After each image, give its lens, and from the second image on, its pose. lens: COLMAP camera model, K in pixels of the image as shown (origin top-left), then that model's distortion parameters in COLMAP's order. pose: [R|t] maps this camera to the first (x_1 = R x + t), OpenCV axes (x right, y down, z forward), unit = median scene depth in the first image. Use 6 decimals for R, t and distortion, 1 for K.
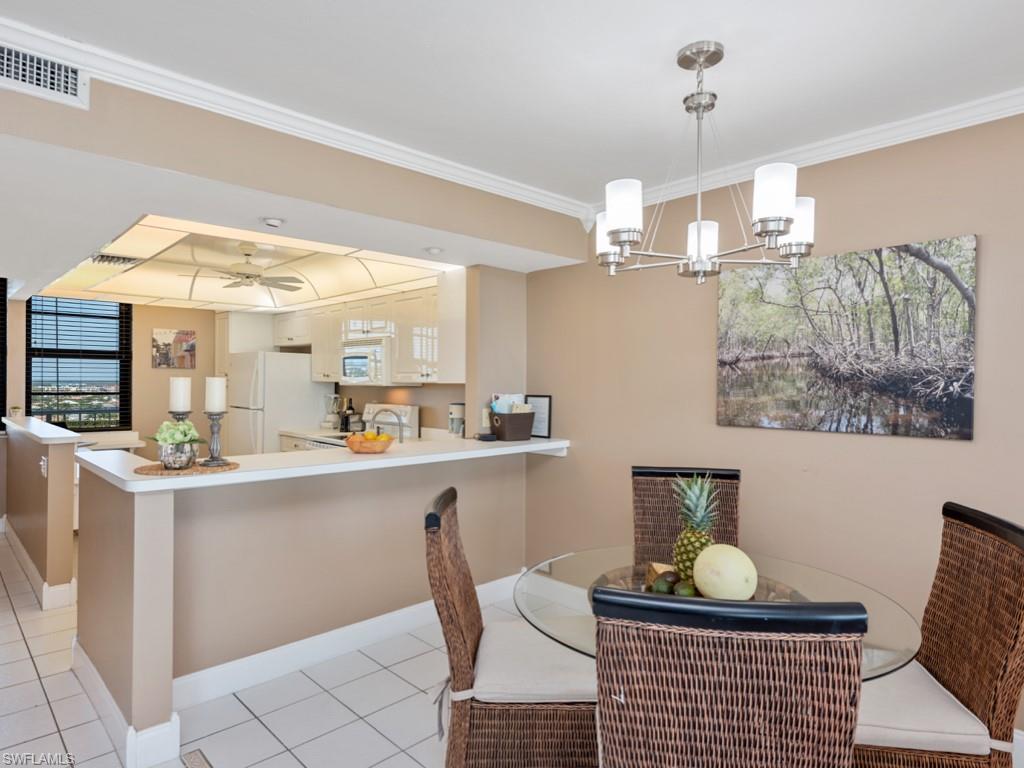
lens RADIAL K [[604.8, 0, 512.2], [0, 604.8, 379.0], [0, 0, 1]] dist [0.009747, 0.001688]
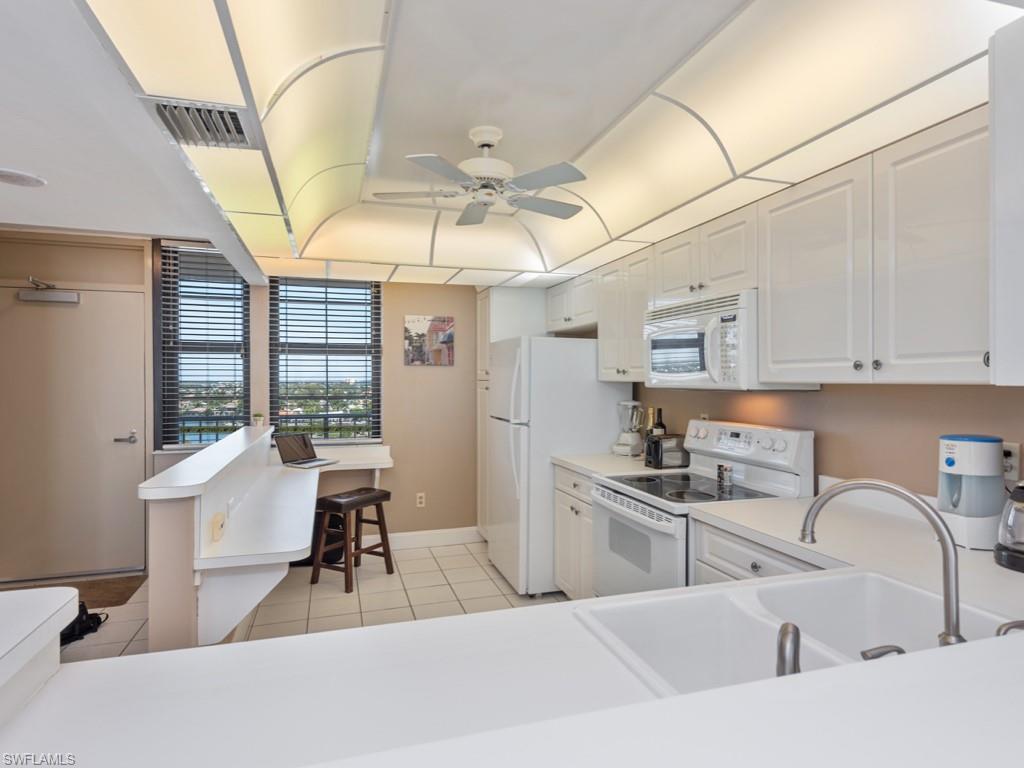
lens RADIAL K [[555.9, 0, 511.5], [0, 555.9, 381.6], [0, 0, 1]] dist [0.003896, 0.000212]
pose [[0.892563, -0.004204, -0.450904, -0.149071], [0.006341, 0.999975, 0.003227, 0.001838], [0.450879, -0.005739, 0.892567, 0.435542]]
